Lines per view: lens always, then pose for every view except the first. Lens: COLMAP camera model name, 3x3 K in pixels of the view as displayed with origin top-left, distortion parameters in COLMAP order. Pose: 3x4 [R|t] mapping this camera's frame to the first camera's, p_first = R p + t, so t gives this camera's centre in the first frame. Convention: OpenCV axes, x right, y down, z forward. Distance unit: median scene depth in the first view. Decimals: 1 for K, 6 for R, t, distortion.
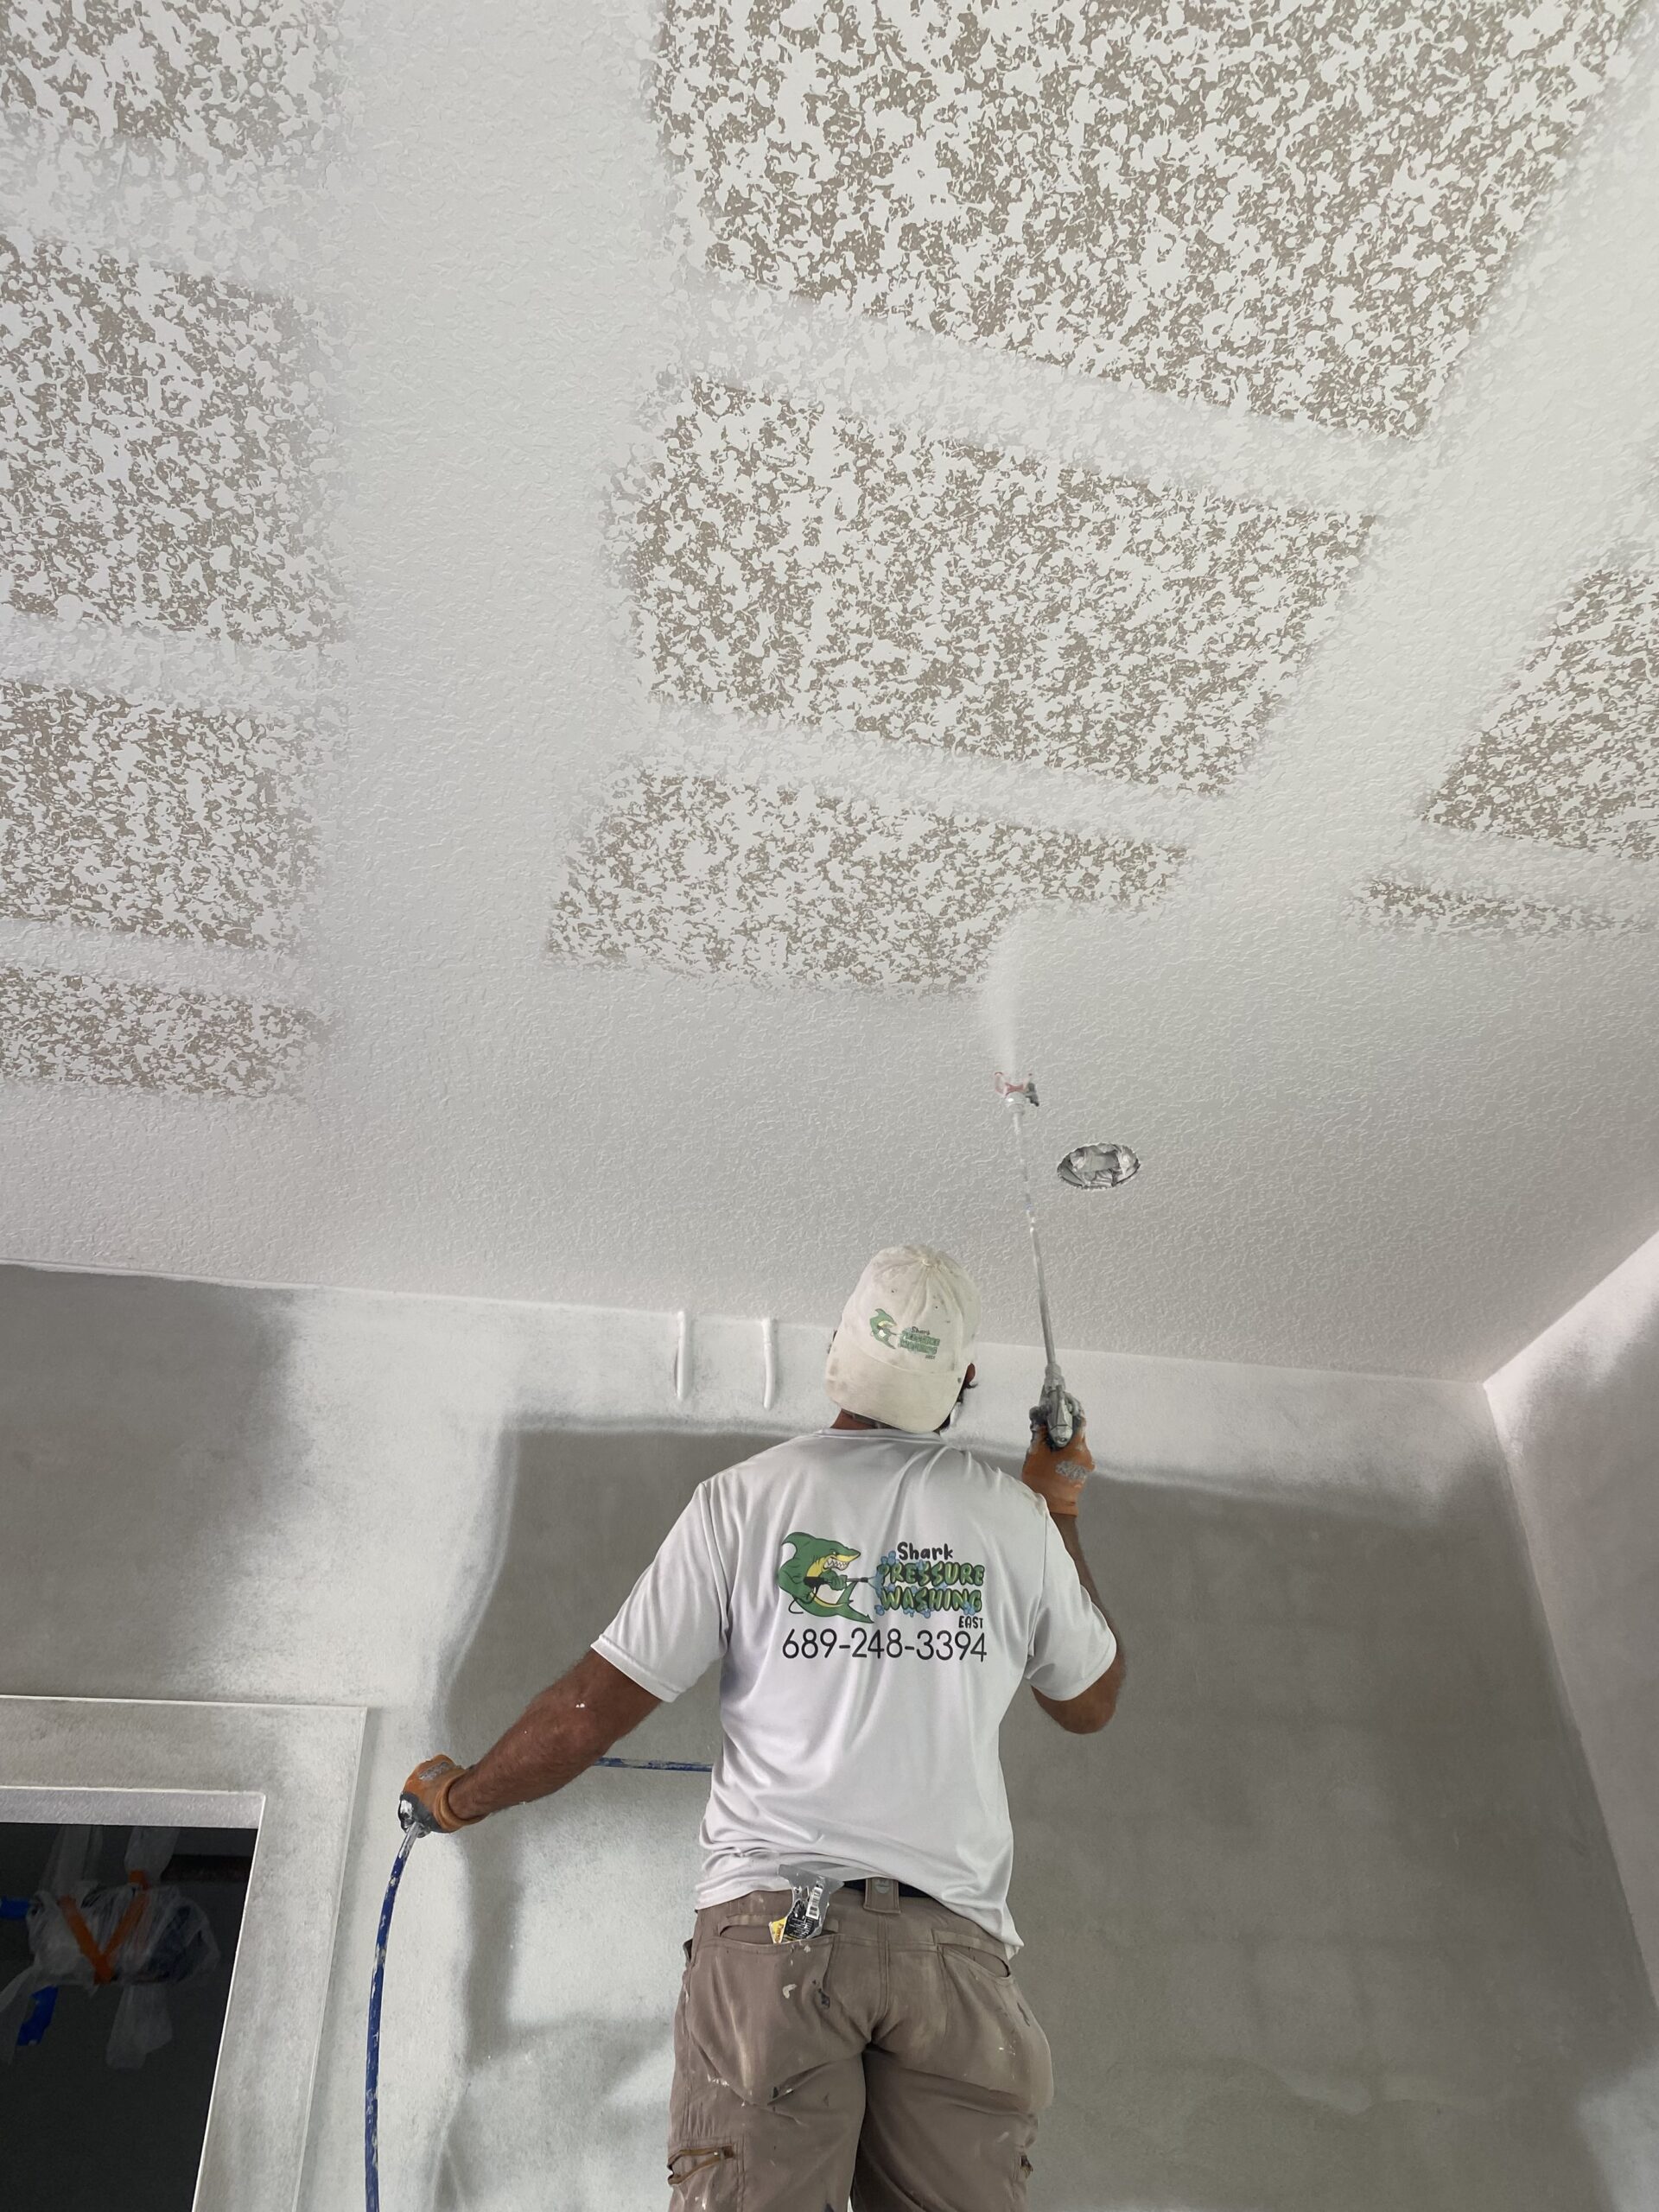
lens RADIAL K [[1682.4, 0, 829.8], [0, 1682.4, 1074.8], [0, 0, 1]] dist [-0.004985, -0.009878]
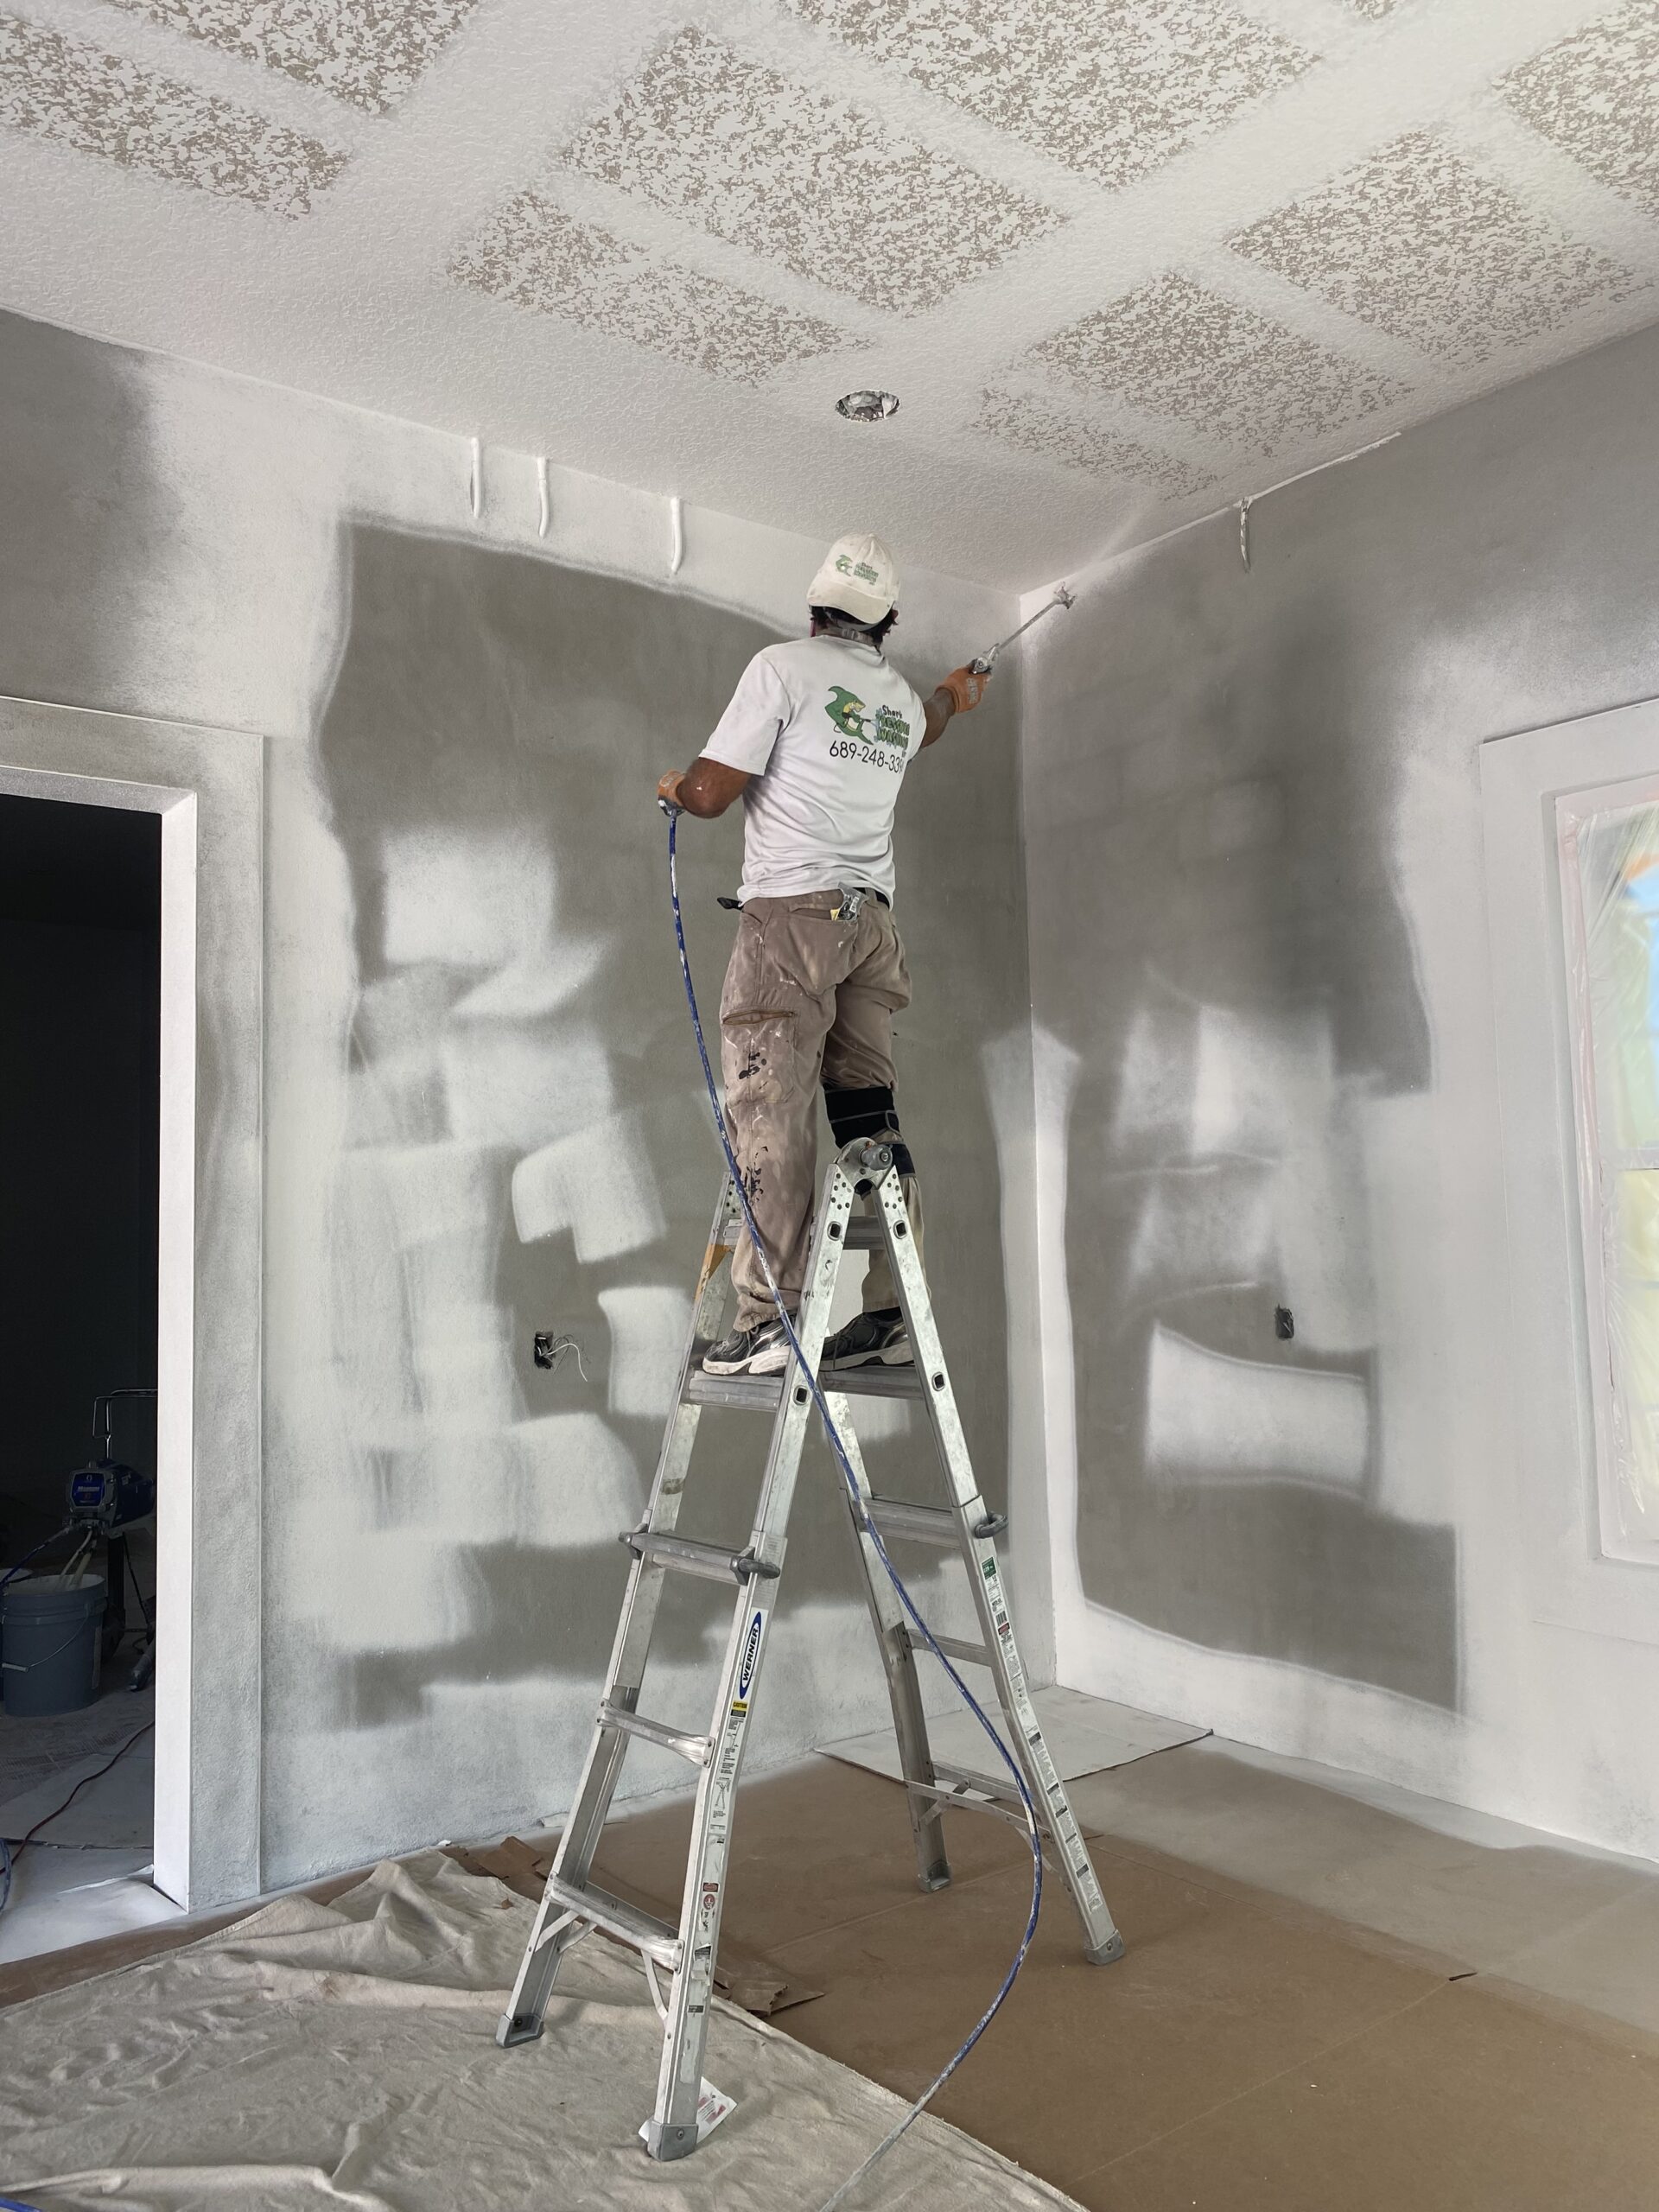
lens RADIAL K [[1682.4, 0, 829.8], [0, 1682.4, 1074.8], [0, 0, 1]] dist [-0.004985, -0.009878]
pose [[0.905073, 0.040052, 0.423366, -0.493925], [-0.252784, 0.851245, 0.459872, -0.118380], [-0.341970, -0.523238, 0.780563, -0.330254]]
